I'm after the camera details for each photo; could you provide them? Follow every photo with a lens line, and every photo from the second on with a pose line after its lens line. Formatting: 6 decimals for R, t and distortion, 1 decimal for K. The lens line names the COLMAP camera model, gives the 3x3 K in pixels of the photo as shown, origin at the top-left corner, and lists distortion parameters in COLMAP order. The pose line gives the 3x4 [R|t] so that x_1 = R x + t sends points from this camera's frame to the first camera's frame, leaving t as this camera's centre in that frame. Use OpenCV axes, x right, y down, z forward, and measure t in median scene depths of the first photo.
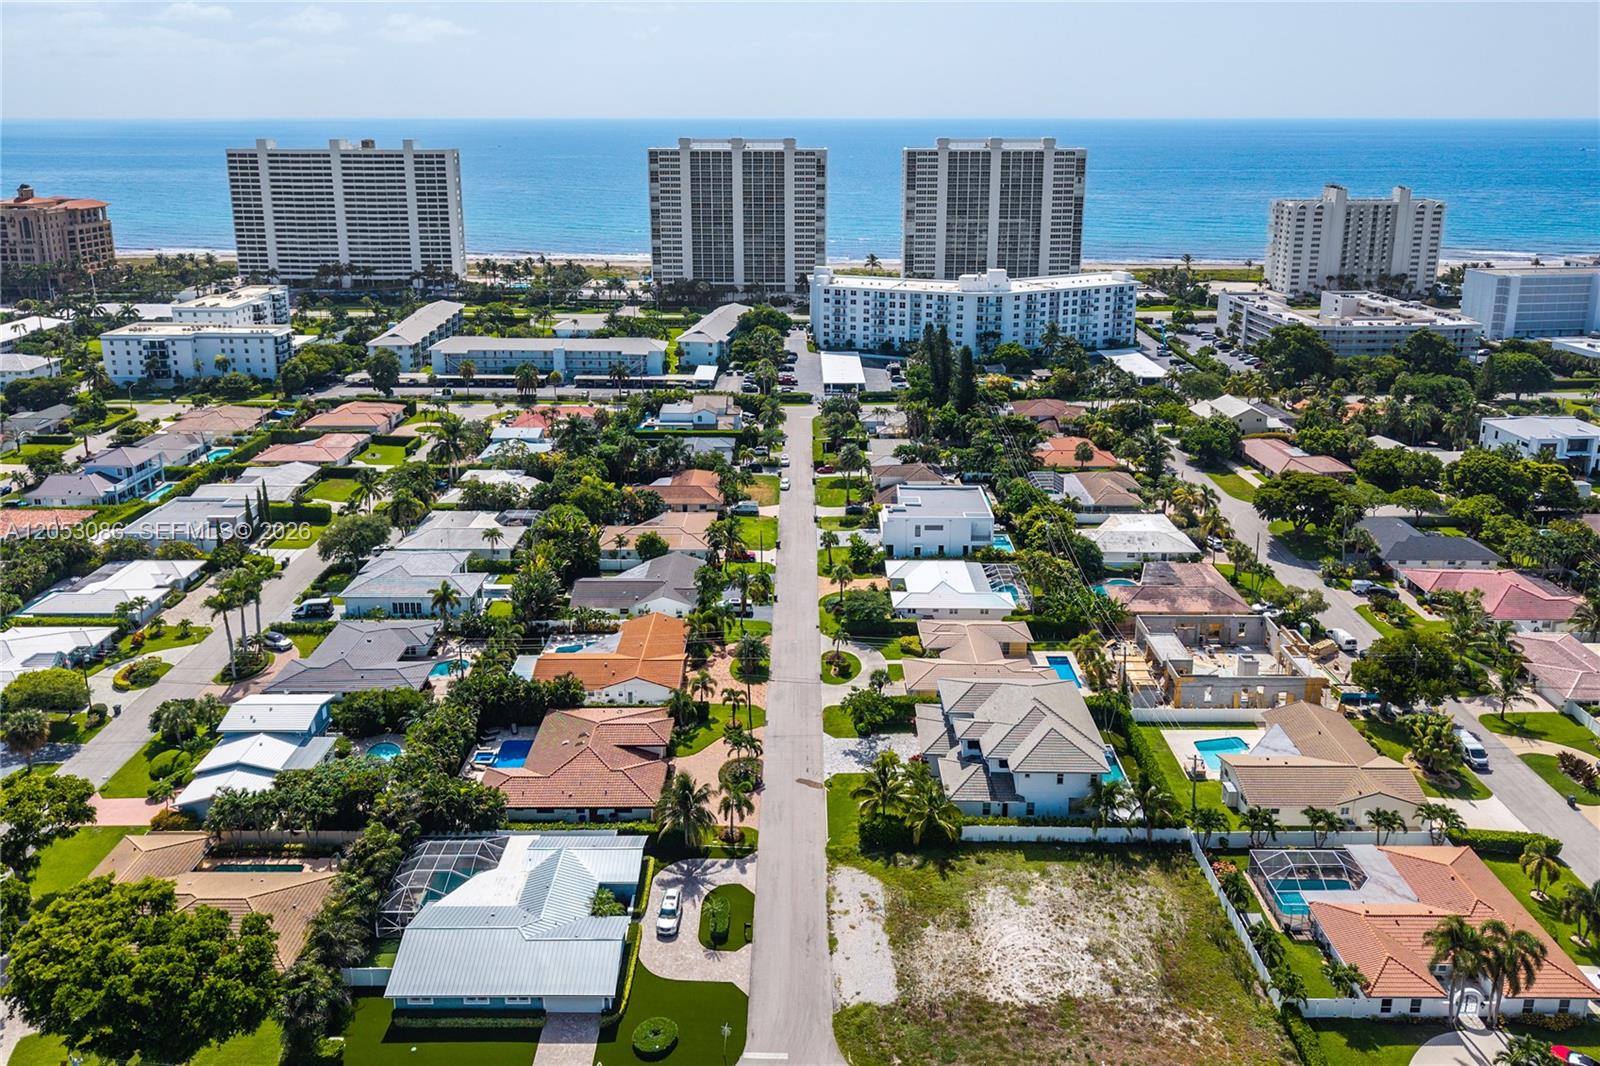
lens RADIAL K [[1071.2, 0, 800.0], [0, 1071.2, 533.0], [0, 0, 1]] dist [0.019965, -0.001819]
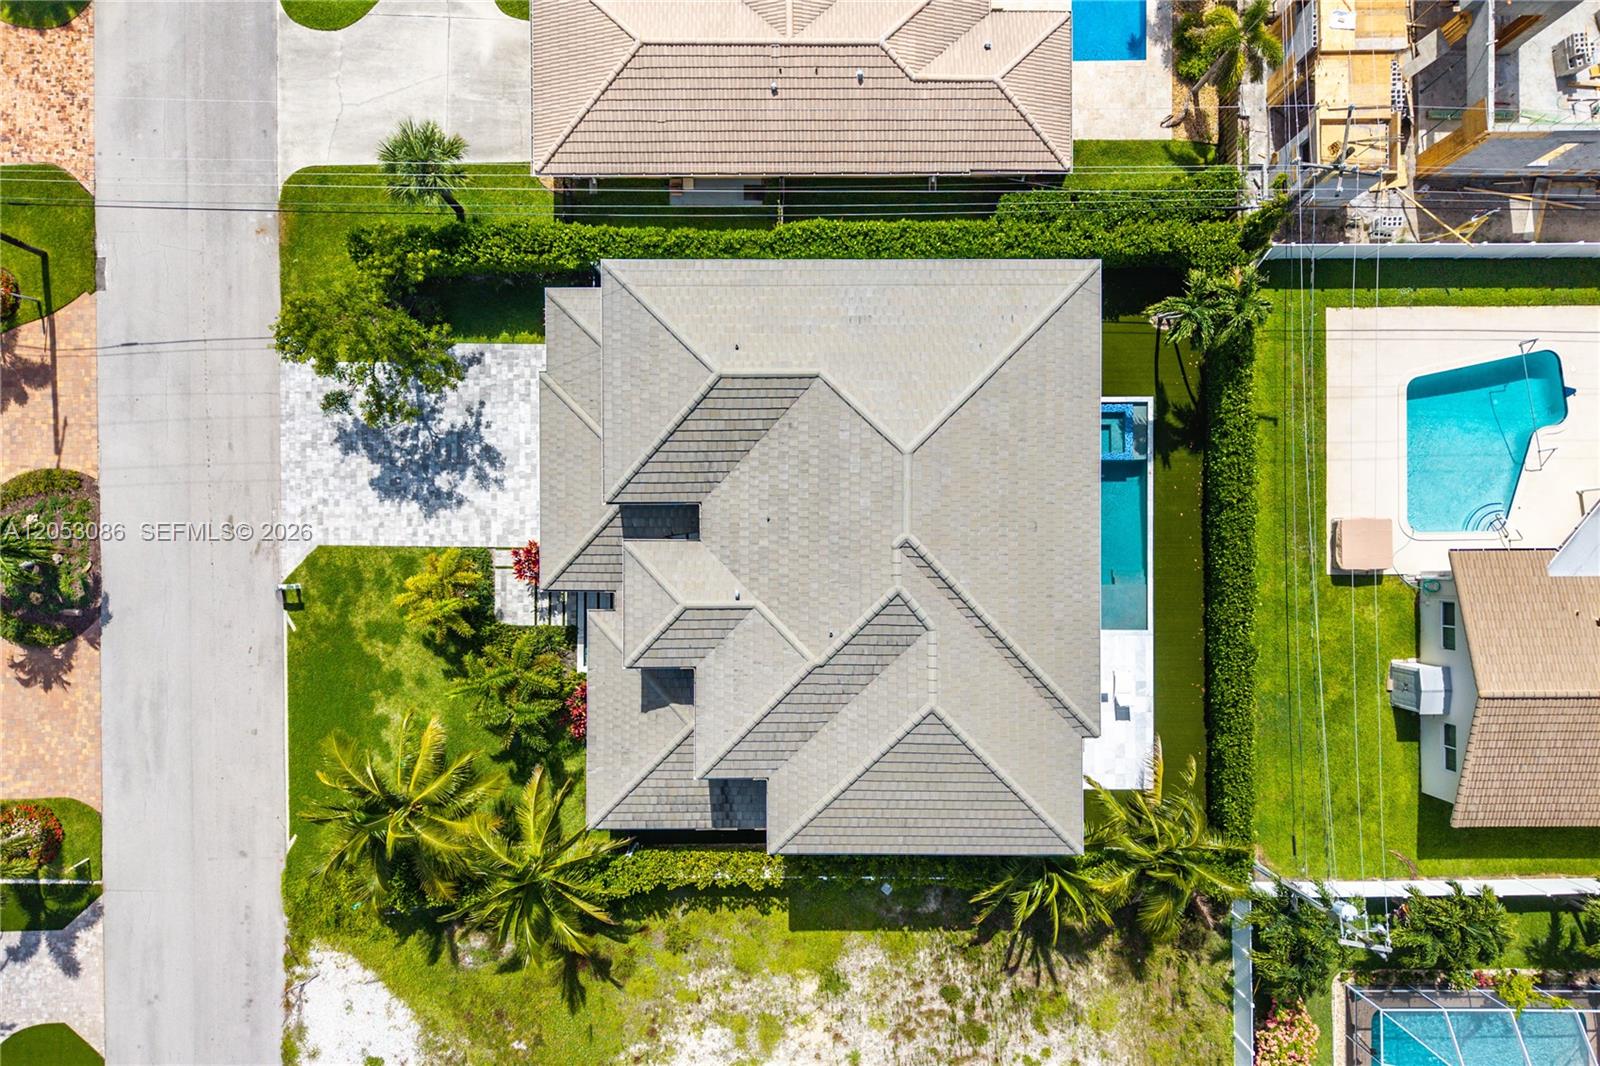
lens RADIAL K [[1169.3, 0, 792.6], [0, 1169.3, 328.4], [0, 0, 1]] dist [0.020034, -0.001224]
pose [[0.999947, -0.009908, -0.002954, 0.215473], [0.006307, 0.358113, 0.933657, -0.172774], [-0.008193, -0.933626, 0.358156, 1.062183]]
